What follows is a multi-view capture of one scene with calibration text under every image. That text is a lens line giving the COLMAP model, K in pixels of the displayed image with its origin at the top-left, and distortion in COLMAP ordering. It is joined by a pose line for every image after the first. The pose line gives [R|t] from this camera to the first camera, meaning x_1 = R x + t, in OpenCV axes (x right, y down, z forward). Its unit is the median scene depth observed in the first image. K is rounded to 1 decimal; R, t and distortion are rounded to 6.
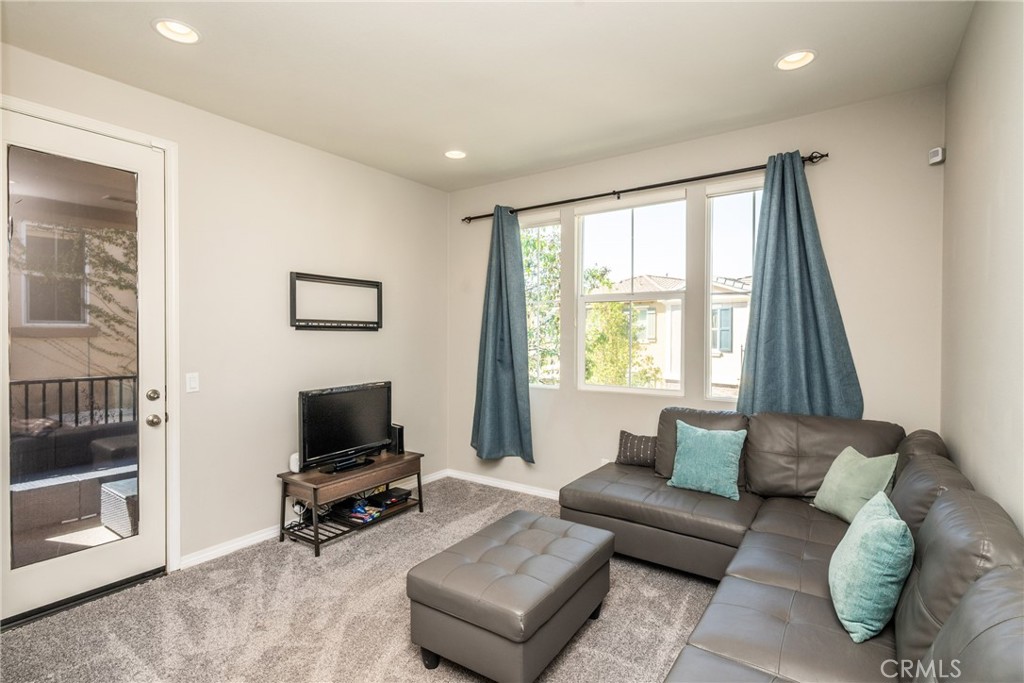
lens RADIAL K [[498.8, 0, 510.4], [0, 498.8, 337.3], [0, 0, 1]] dist [0.004251, 0.001167]
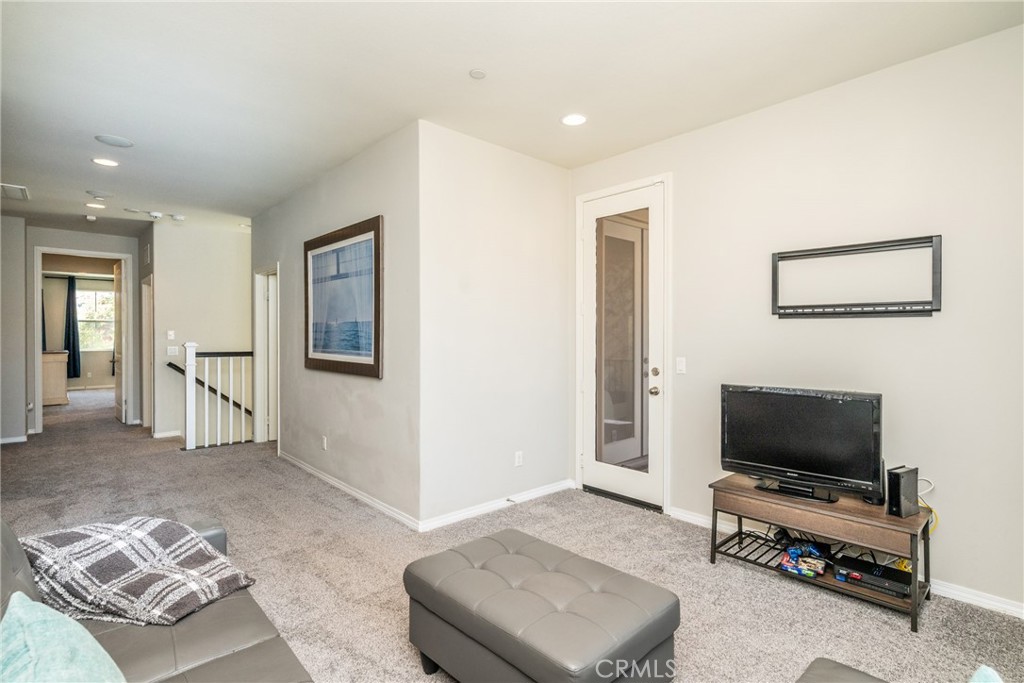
lens RADIAL K [[498.8, 0, 509.6], [0, 498.8, 339.5], [0, 0, 1]] dist [0.004251, 0.001167]
pose [[-0.224830, 0.002969, -0.974393, 0.524951], [-0.014831, 0.999869, 0.006469, 0.022853], [0.974285, 0.015905, -0.224756, 0.740158]]
